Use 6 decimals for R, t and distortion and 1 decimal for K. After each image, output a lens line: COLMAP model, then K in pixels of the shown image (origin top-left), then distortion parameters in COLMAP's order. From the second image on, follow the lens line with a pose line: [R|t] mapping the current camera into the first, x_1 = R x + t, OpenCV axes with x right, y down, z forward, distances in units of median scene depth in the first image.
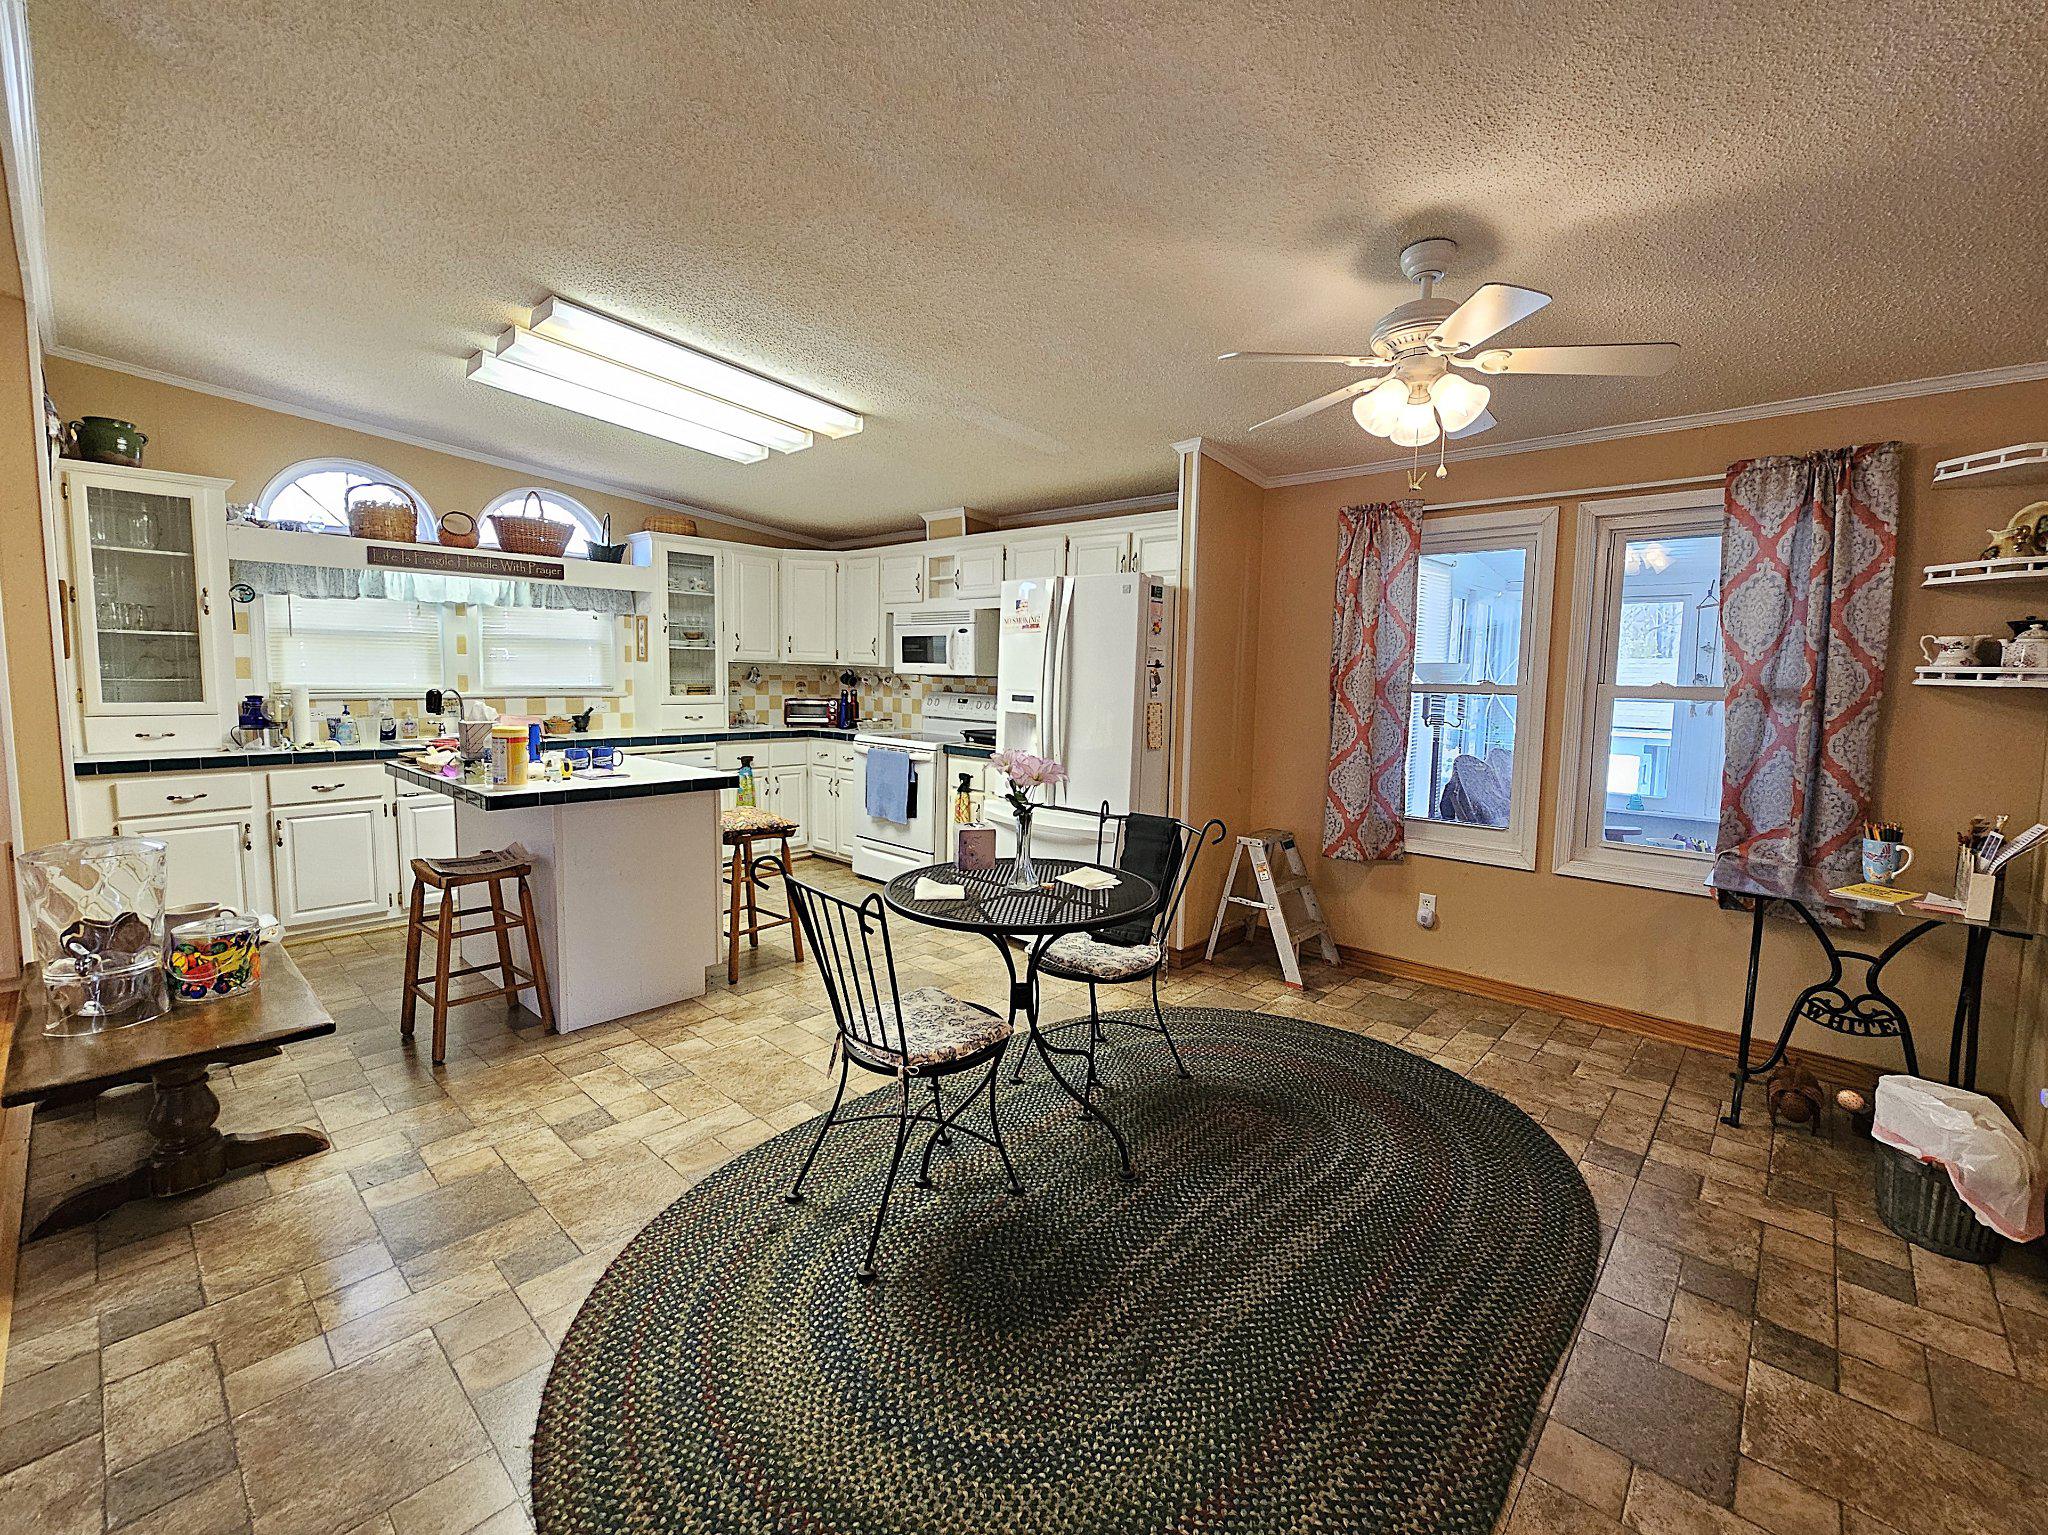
lens RADIAL K [[874.1, 0, 1036.5], [0, 874.1, 751.2], [0, 0, 1]] dist [0.001526, 0.000119]
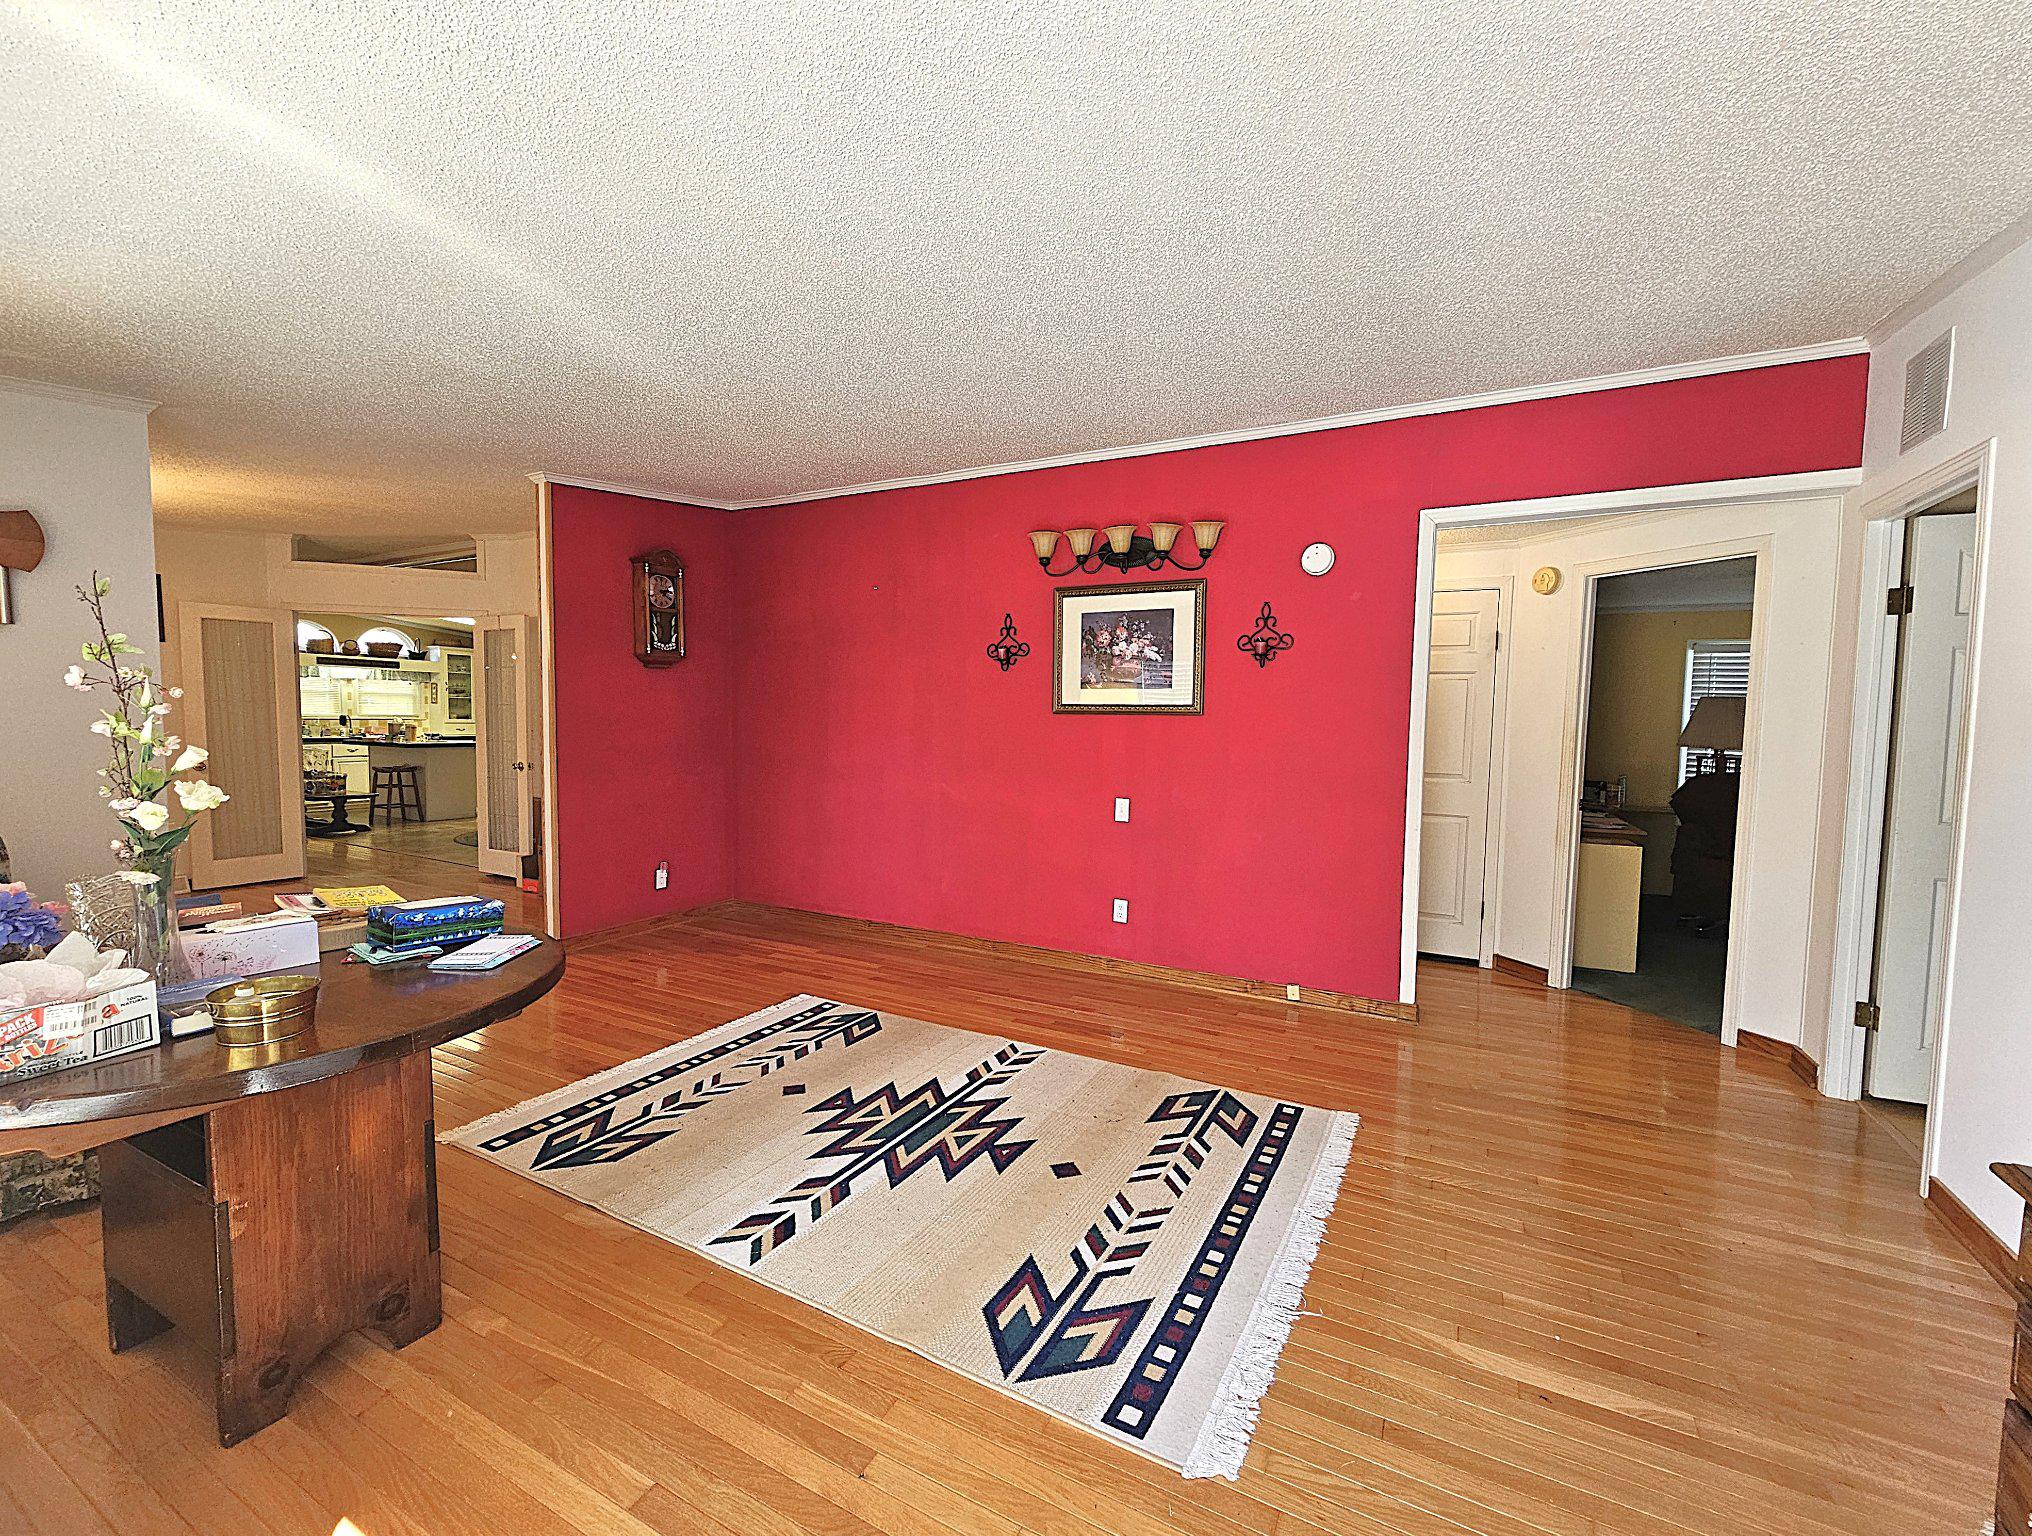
lens RADIAL K [[828.1, 0, 1012.1], [0, 828.1, 774.0], [0, 0, 1]] dist [-0.002148, -0.000170]
pose [[0.966494, -0.016222, 0.256176, 0.418937], [0.020769, 0.999671, -0.015056, 0.135788], [-0.255847, 0.019872, 0.966513, -1.381668]]
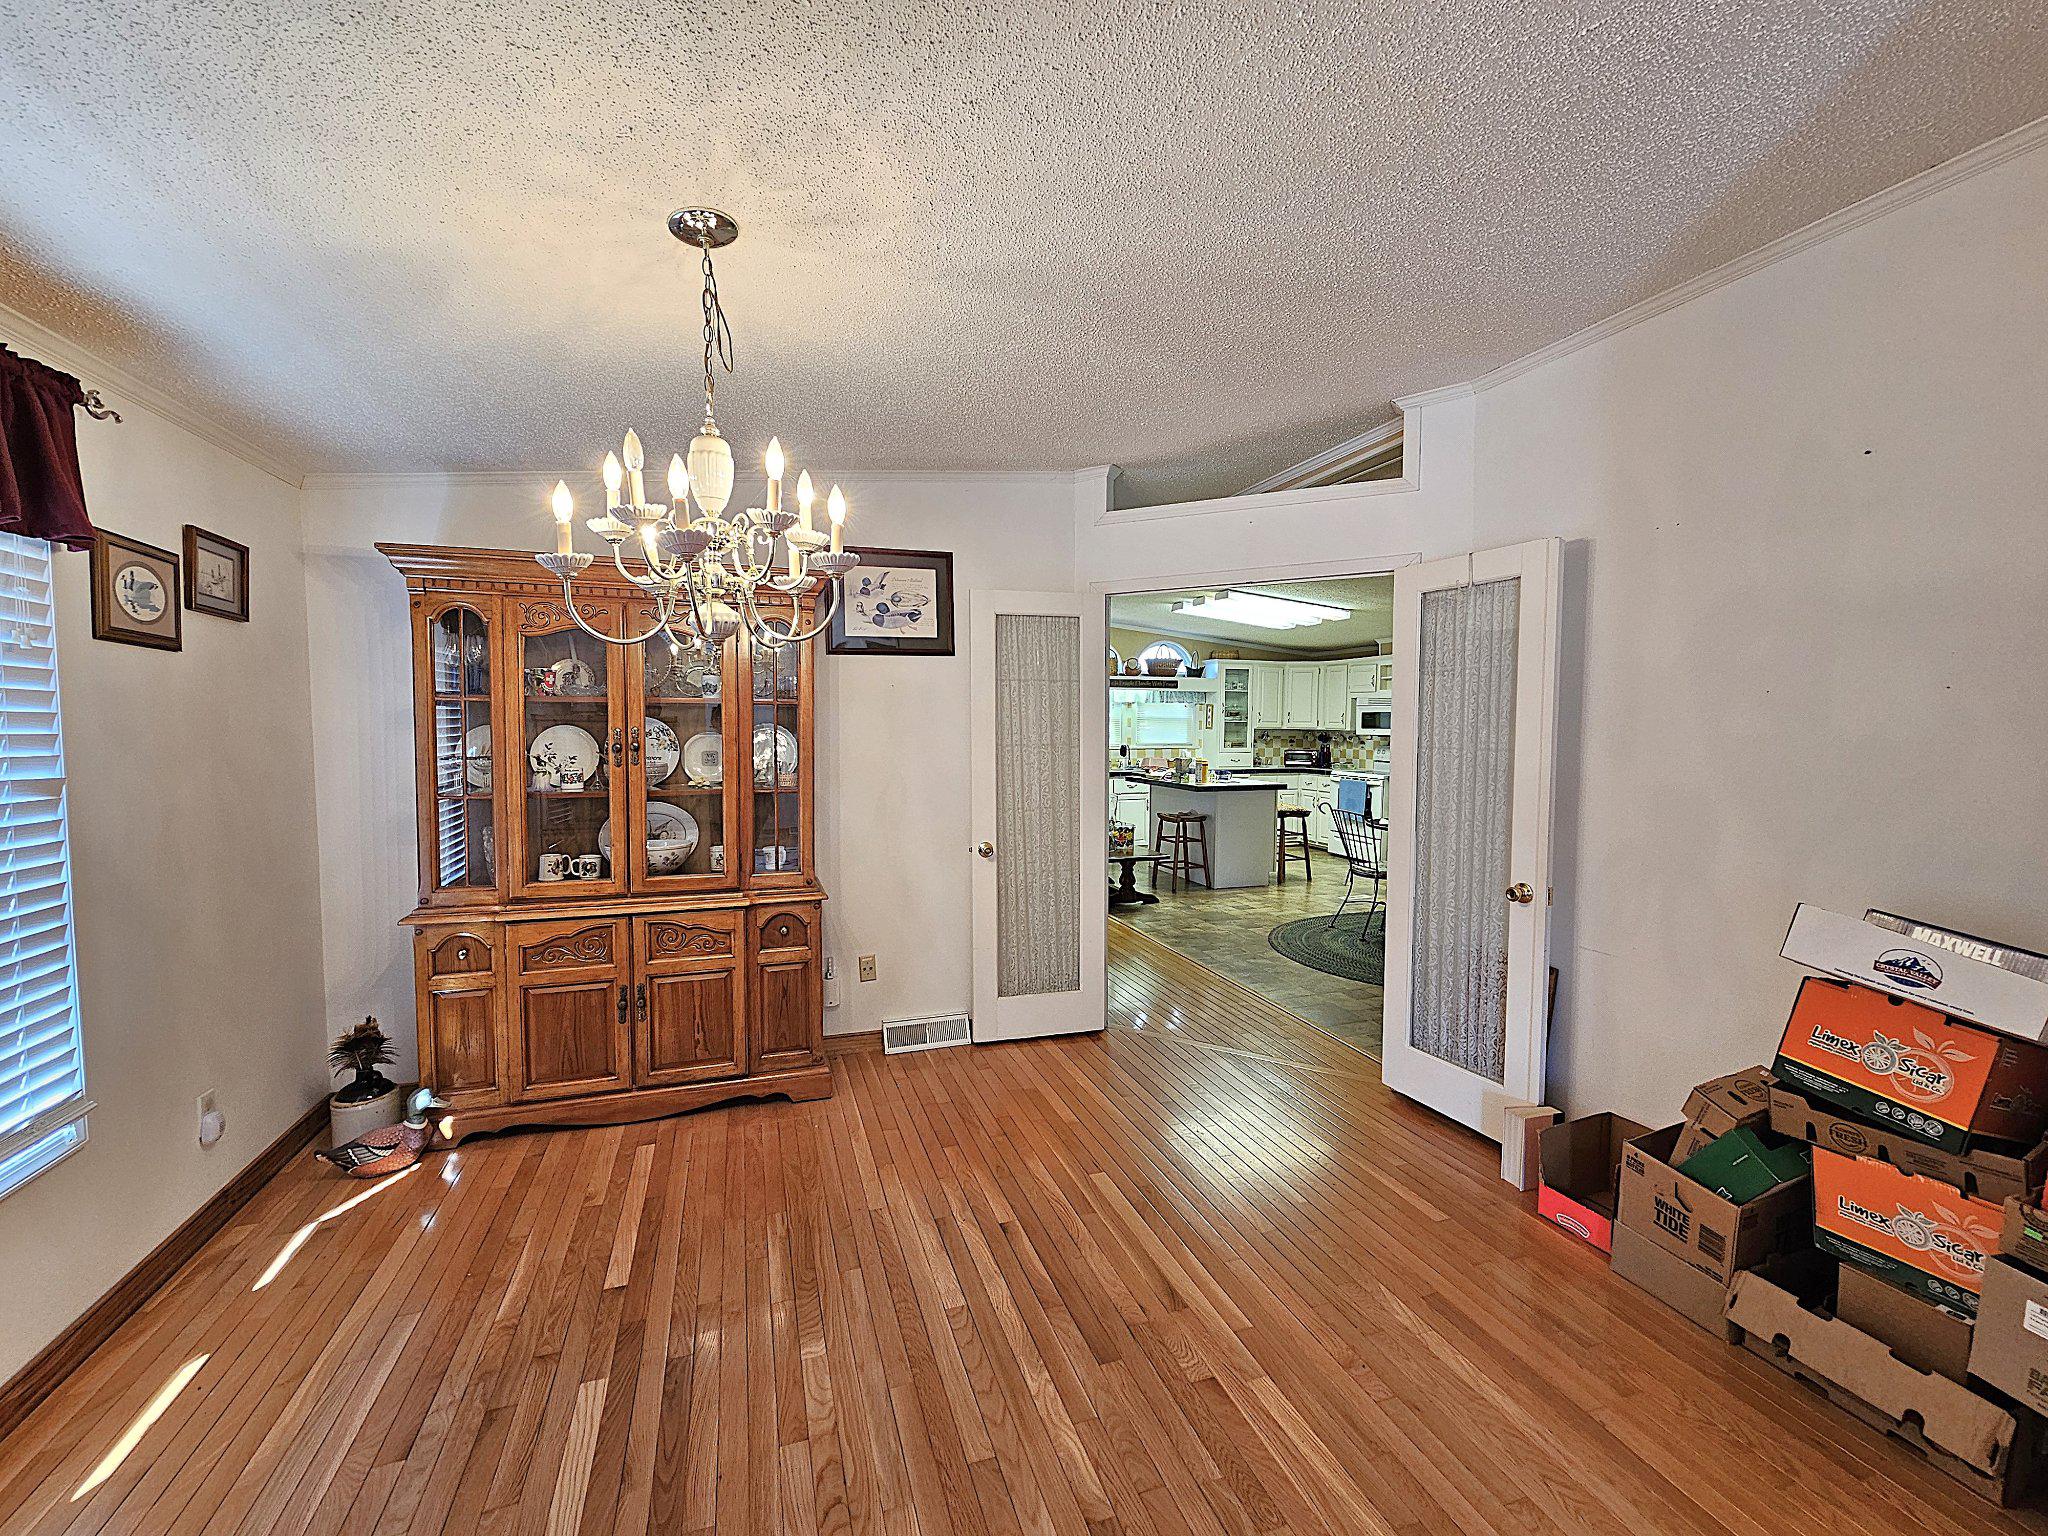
lens RADIAL K [[833.8, 0, 1021.2], [0, 833.8, 769.4], [0, 0, 1]] dist [-0.000961, -0.000501]
pose [[0.873786, 0.011876, -0.486166, 0.053442], [-0.032203, 0.998921, -0.033476, 0.051653], [0.485244, 0.044906, 0.873225, -0.703535]]
